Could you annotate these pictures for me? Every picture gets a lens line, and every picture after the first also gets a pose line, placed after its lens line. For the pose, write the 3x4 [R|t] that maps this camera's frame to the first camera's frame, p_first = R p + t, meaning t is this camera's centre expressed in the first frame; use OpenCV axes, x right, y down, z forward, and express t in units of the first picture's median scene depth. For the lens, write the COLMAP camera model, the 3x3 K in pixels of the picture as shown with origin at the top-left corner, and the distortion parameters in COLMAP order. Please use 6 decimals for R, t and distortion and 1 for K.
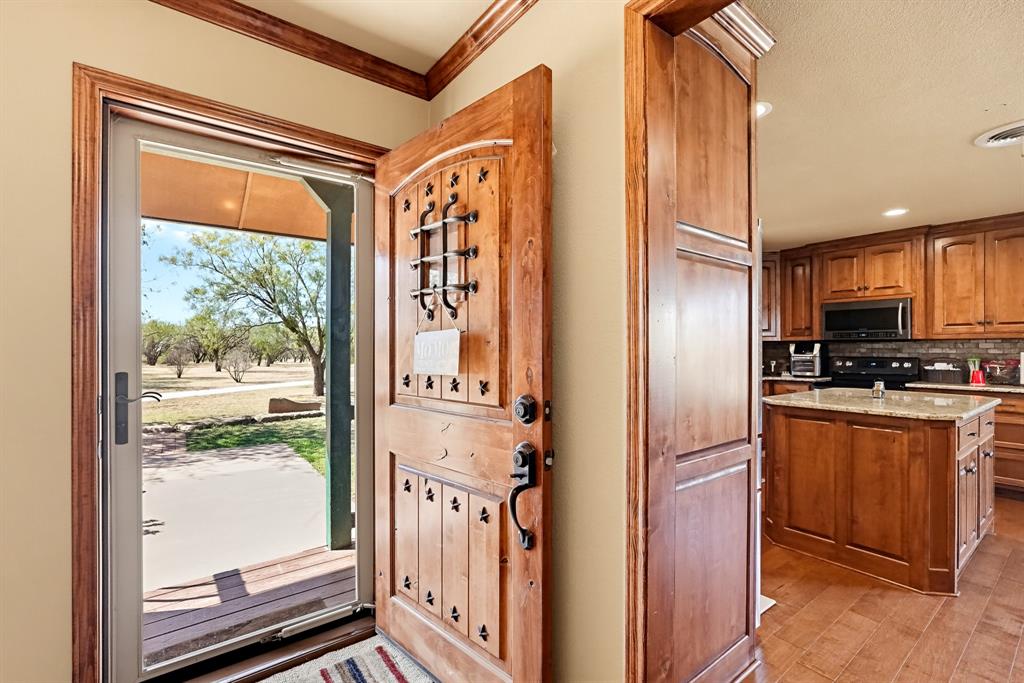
lens RADIAL K [[463.1, 0, 508.5], [0, 463.1, 350.4], [0, 0, 1]] dist [-0.015461, 0.006557]
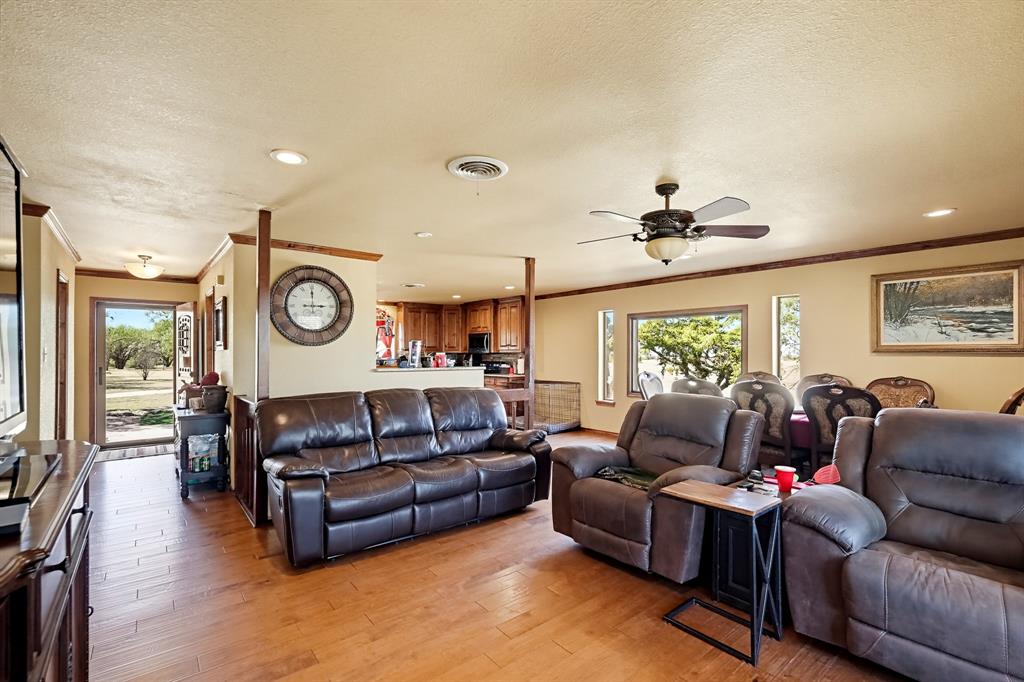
lens RADIAL K [[463.1, 0, 504.2], [0, 463.1, 345.6], [0, 0, 1]] dist [-0.015461, 0.006557]
pose [[0.999626, 0.004483, 0.026977, 0.874220], [-0.003636, 0.999501, -0.031366, 0.008164], [-0.027104, 0.031256, 0.999144, -1.058676]]
